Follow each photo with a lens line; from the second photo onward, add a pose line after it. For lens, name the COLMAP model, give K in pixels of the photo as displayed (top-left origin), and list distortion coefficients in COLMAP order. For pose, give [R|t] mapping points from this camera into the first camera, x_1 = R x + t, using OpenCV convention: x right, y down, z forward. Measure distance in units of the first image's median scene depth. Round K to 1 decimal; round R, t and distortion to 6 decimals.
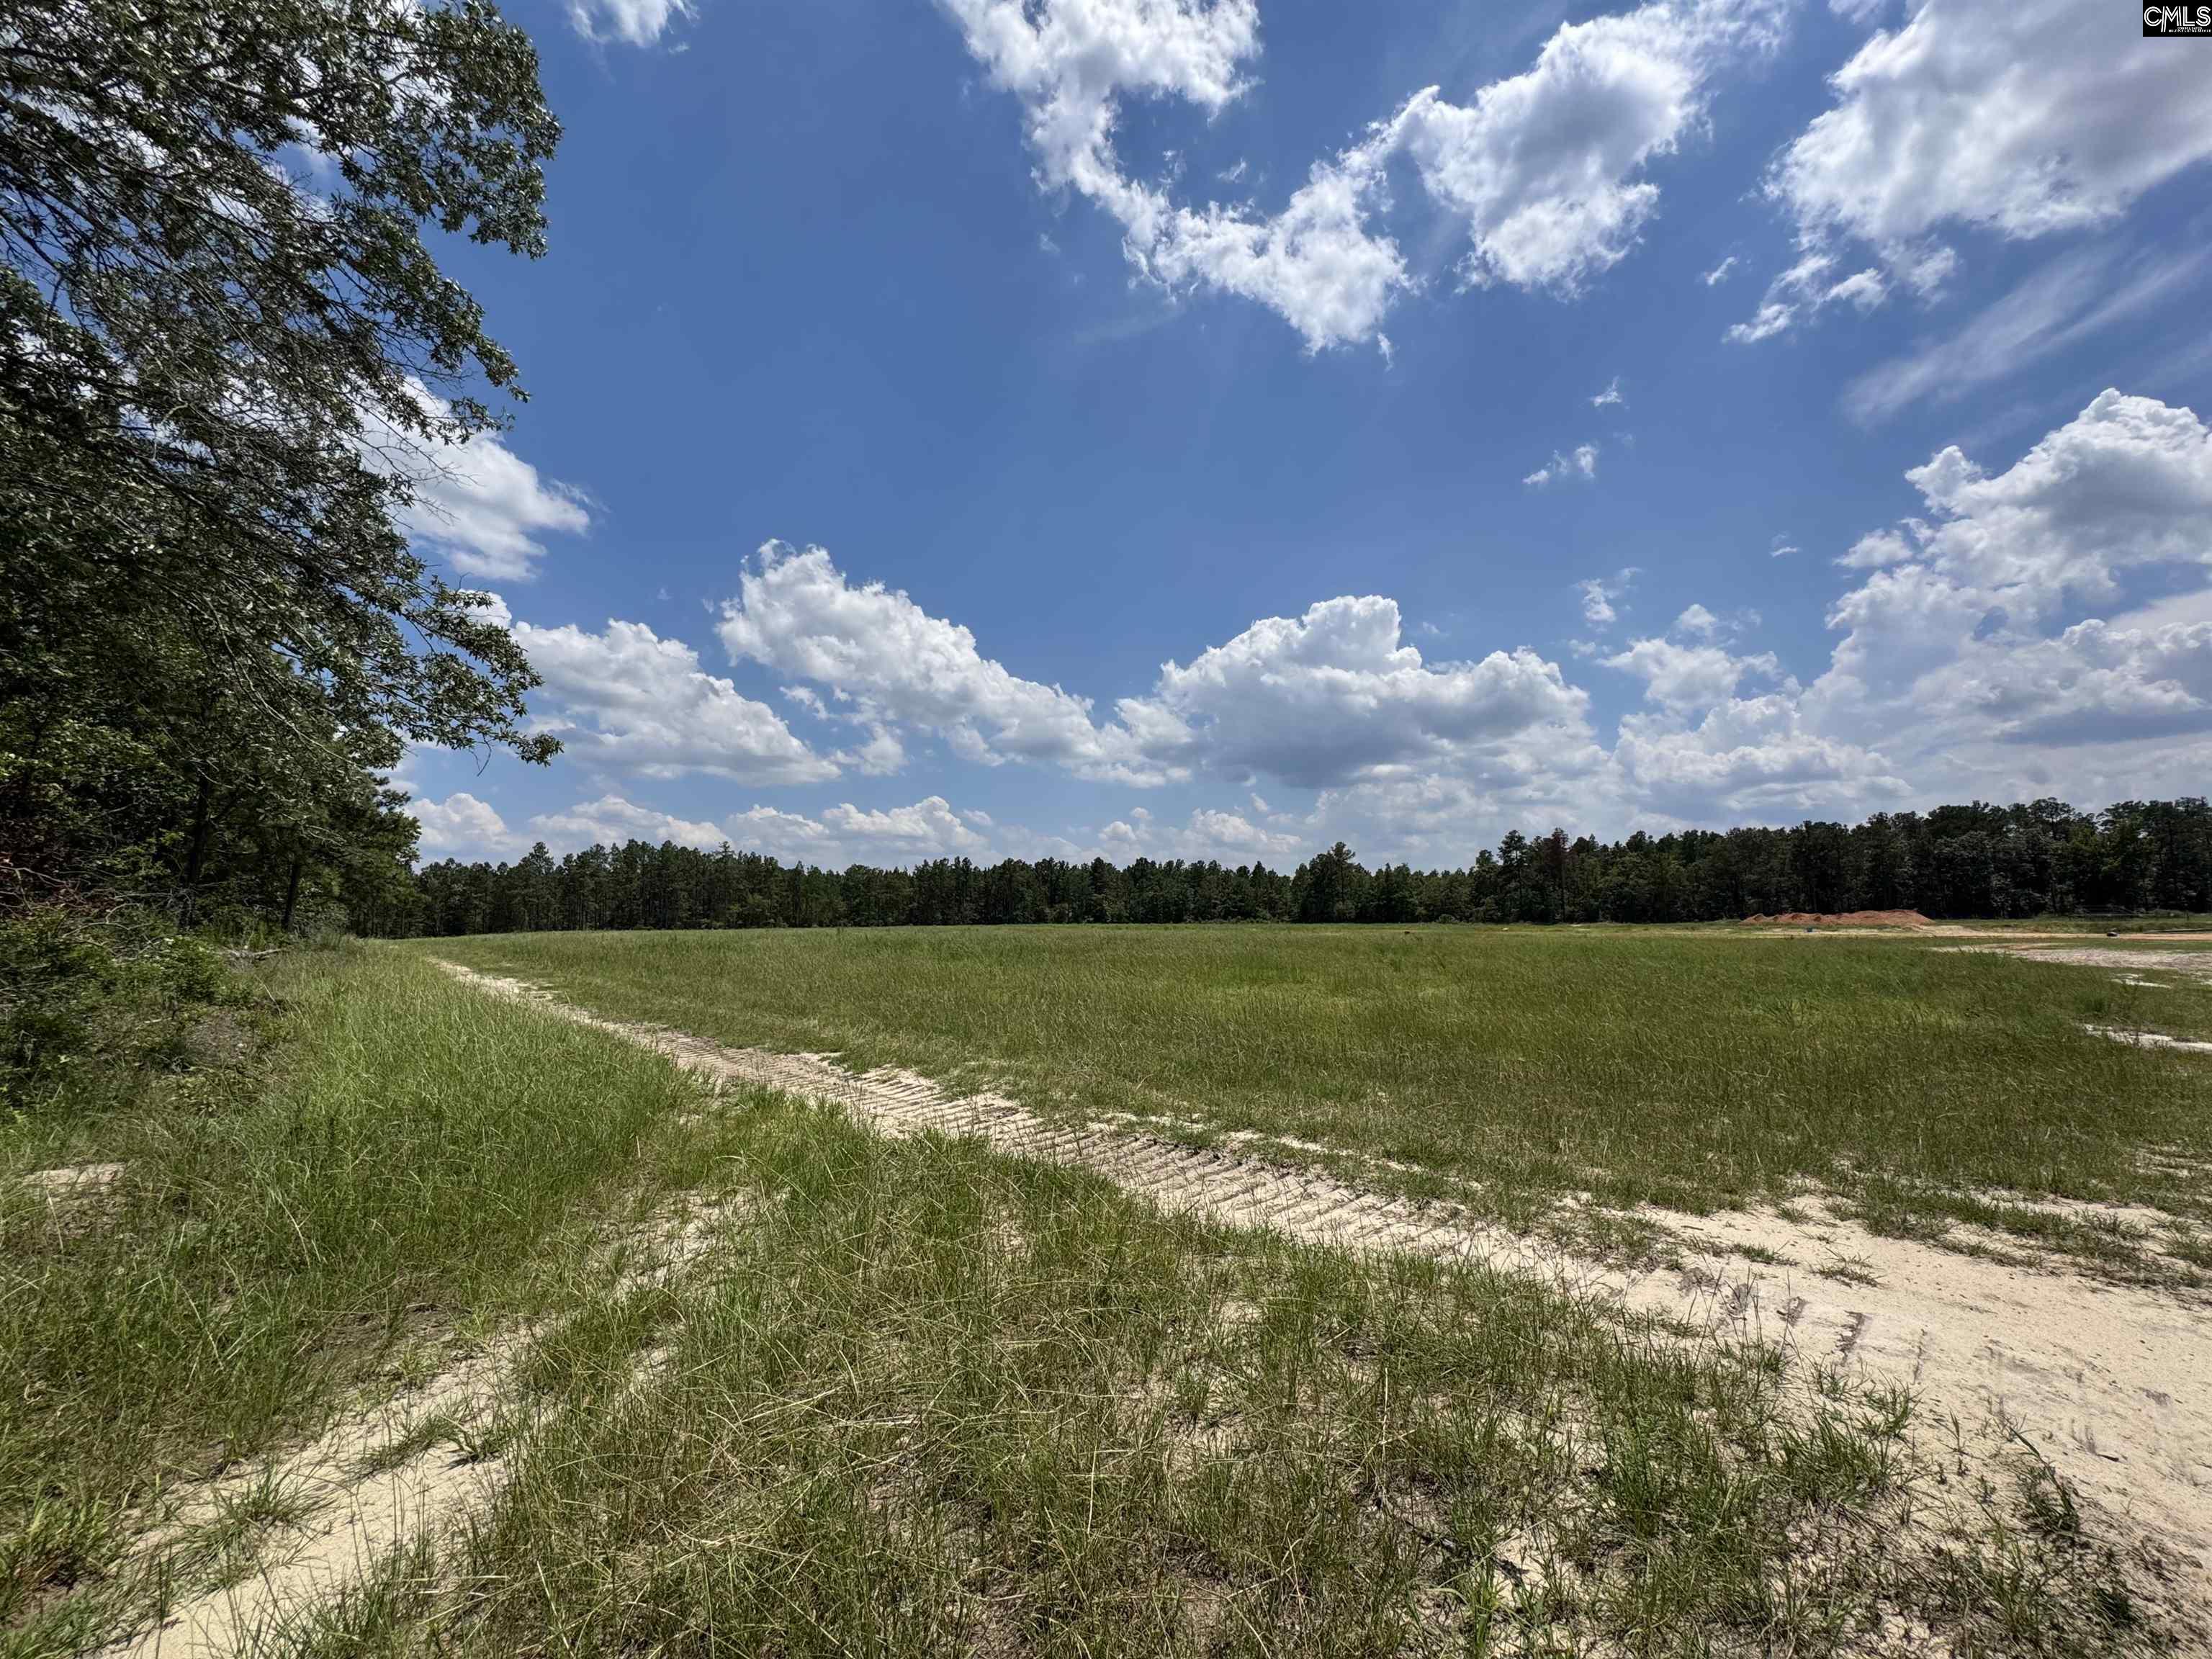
lens RADIAL K [[886.8, 0, 1103.7], [0, 886.8, 855.7], [0, 0, 1]] dist [-0.000904, 0.000238]
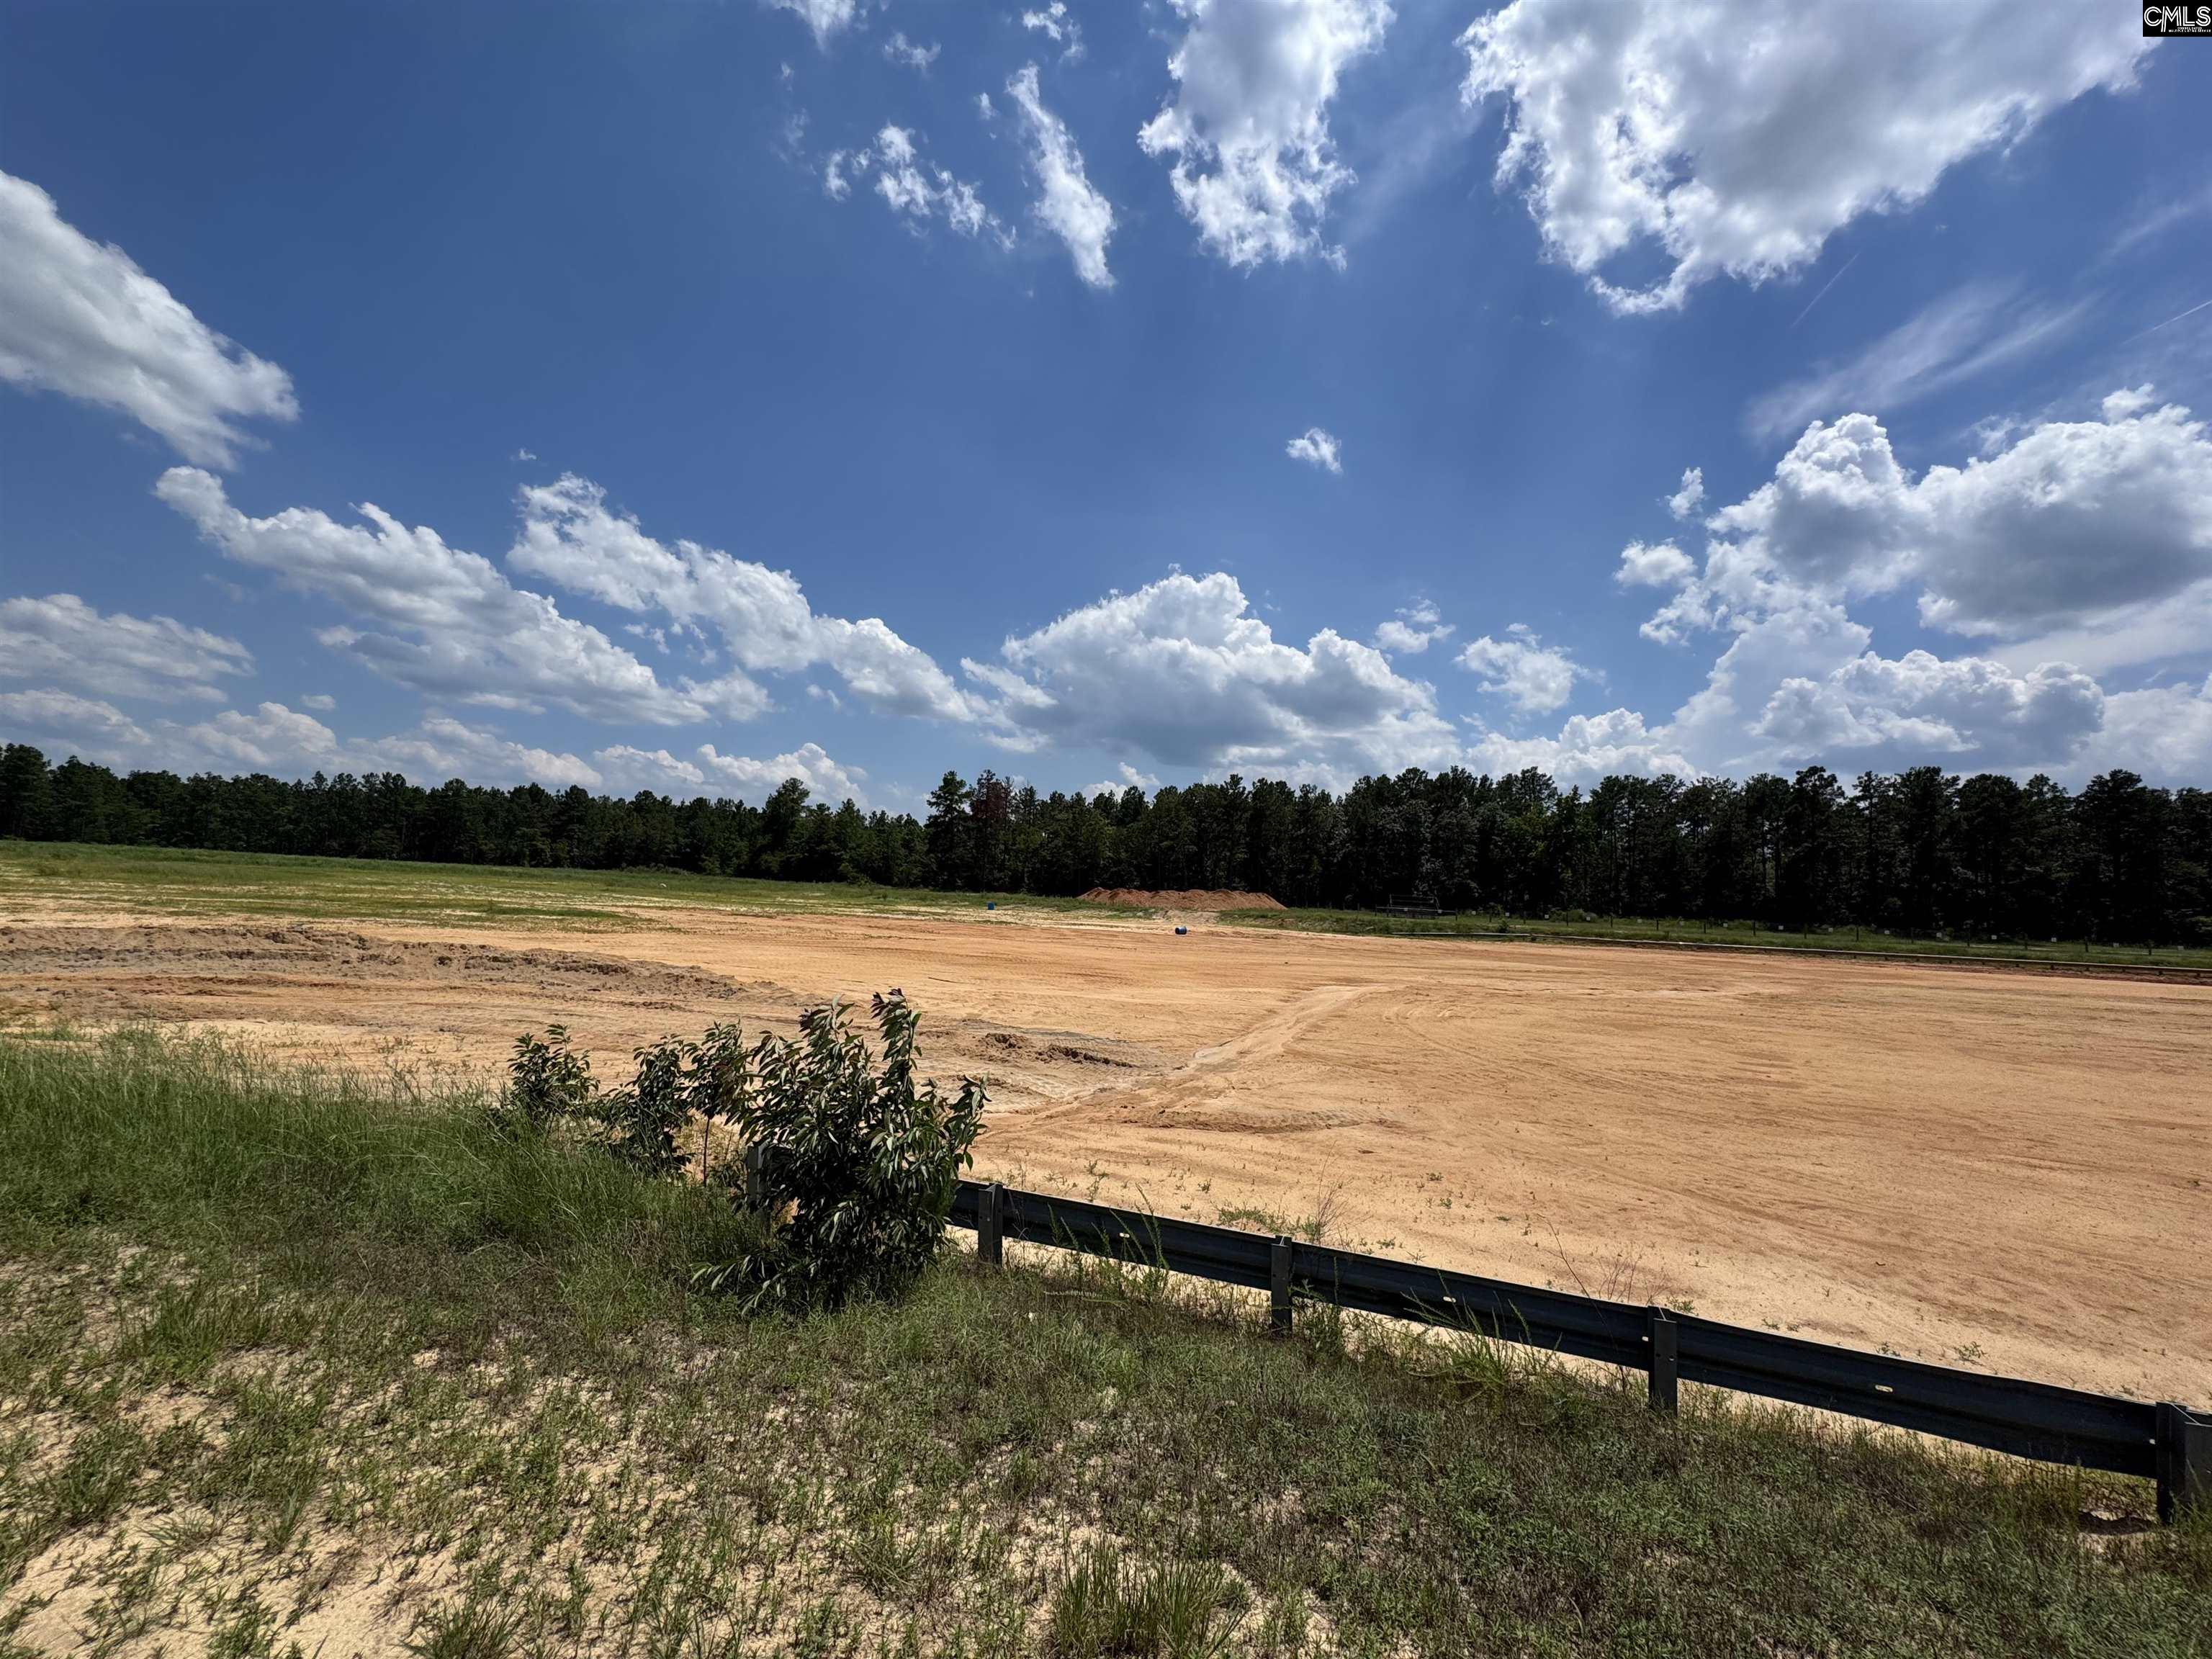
lens RADIAL K [[876.9, 0, 1107.8], [0, 876.9, 932.0], [0, 0, 1]] dist [0.000042, 0.000073]
pose [[0.993831, 0.050535, 0.098725, 0.154262], [-0.062215, 0.990936, 0.119062, 0.001881], [-0.091813, -0.124469, 0.987966, -0.041408]]
